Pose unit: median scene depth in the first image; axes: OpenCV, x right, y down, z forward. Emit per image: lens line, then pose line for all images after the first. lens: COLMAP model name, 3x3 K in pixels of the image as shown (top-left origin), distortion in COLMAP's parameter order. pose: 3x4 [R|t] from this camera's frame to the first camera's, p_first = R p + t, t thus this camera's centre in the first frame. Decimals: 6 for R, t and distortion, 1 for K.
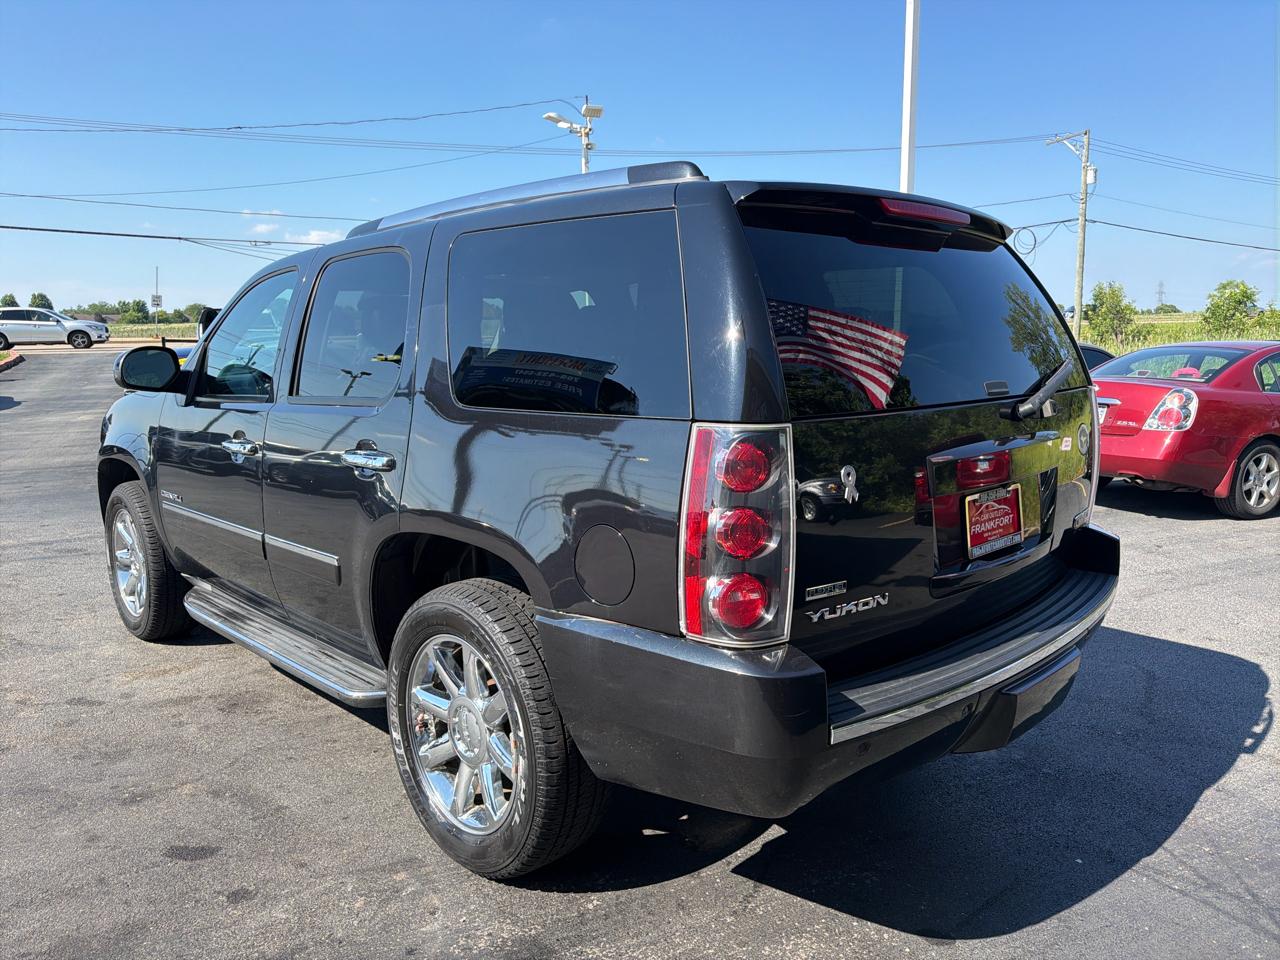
lens RADIAL K [[899.2, 0, 640.9], [0, 899.2, 487.7], [0, 0, 1]] dist [0.036854, -0.044561]
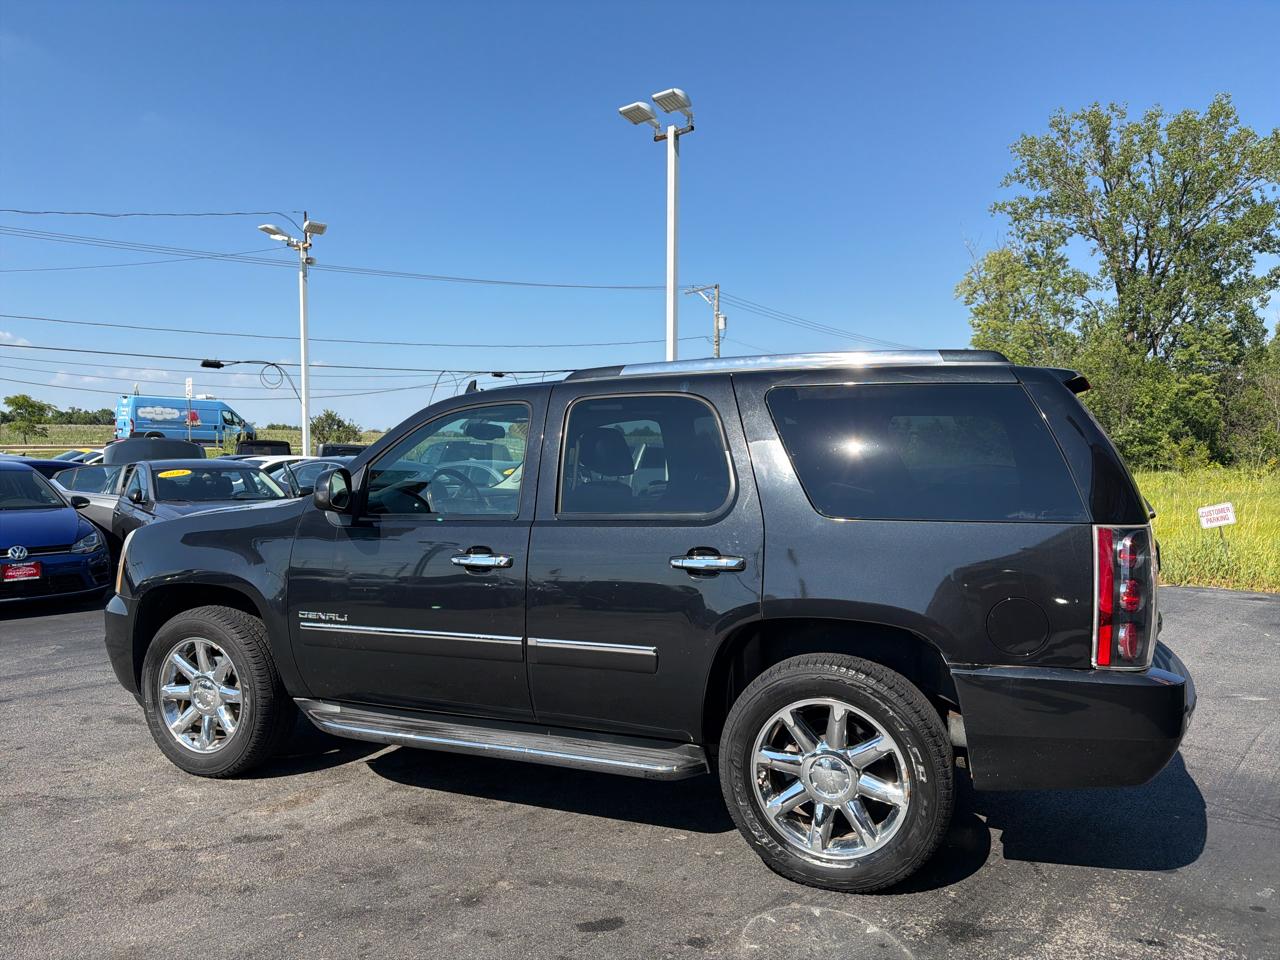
lens RADIAL K [[899.2, 0, 635.9], [0, 899.2, 490.5], [0, 0, 1]] dist [0.036854, -0.044561]
pose [[0.923109, -0.002527, 0.384529, -0.558776], [0.049599, 0.992408, -0.112548, 0.001234], [-0.381326, 0.122966, 0.916226, -0.059983]]
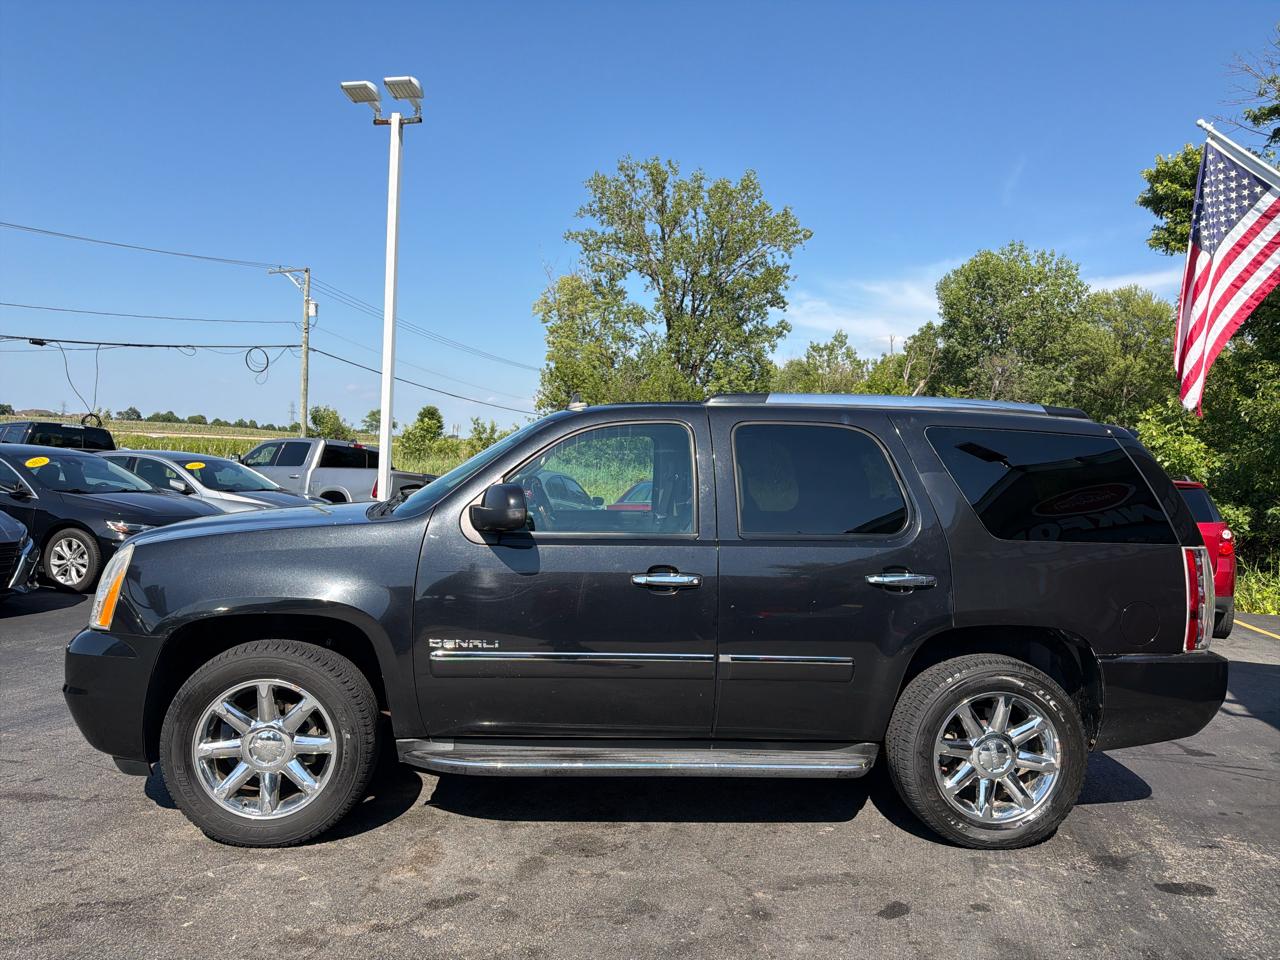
lens RADIAL K [[899.2, 0, 642.9], [0, 899.2, 489.0], [0, 0, 1]] dist [0.036854, -0.044561]
pose [[0.639453, 0.021020, 0.768543, -1.051939], [0.072221, 0.993564, -0.087264, -0.050419], [-0.765431, 0.111307, 0.633819, 0.267121]]
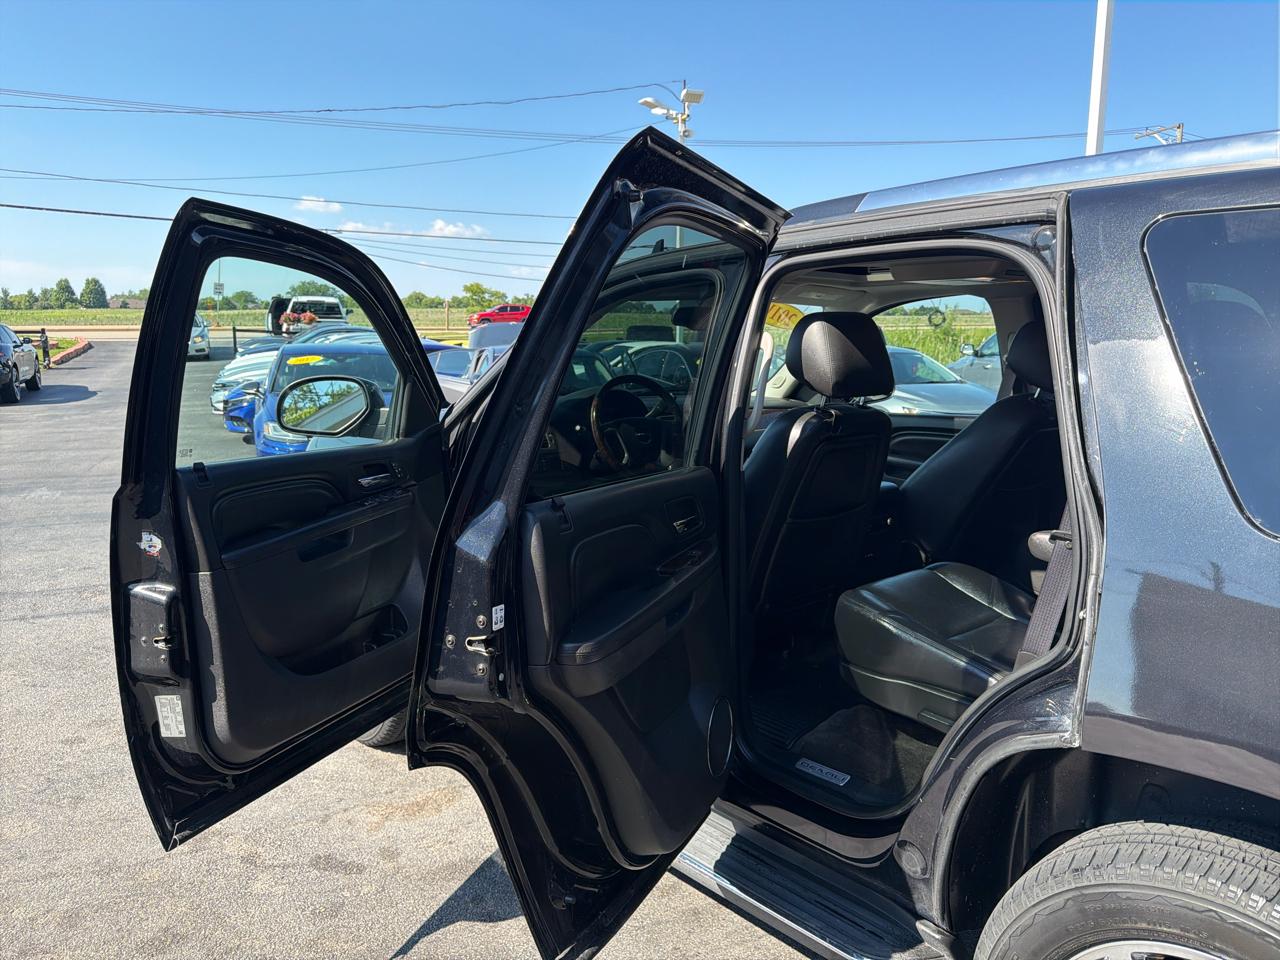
lens RADIAL K [[899.2, 0, 640.1], [0, 899.2, 479.8], [0, 0, 1]] dist [0.036854, -0.044561]
pose [[0.999050, 0.021961, -0.037648, -0.321647], [-0.021980, 0.999758, -0.000091, -0.068634], [0.037637, 0.000919, 0.999291, 0.263315]]
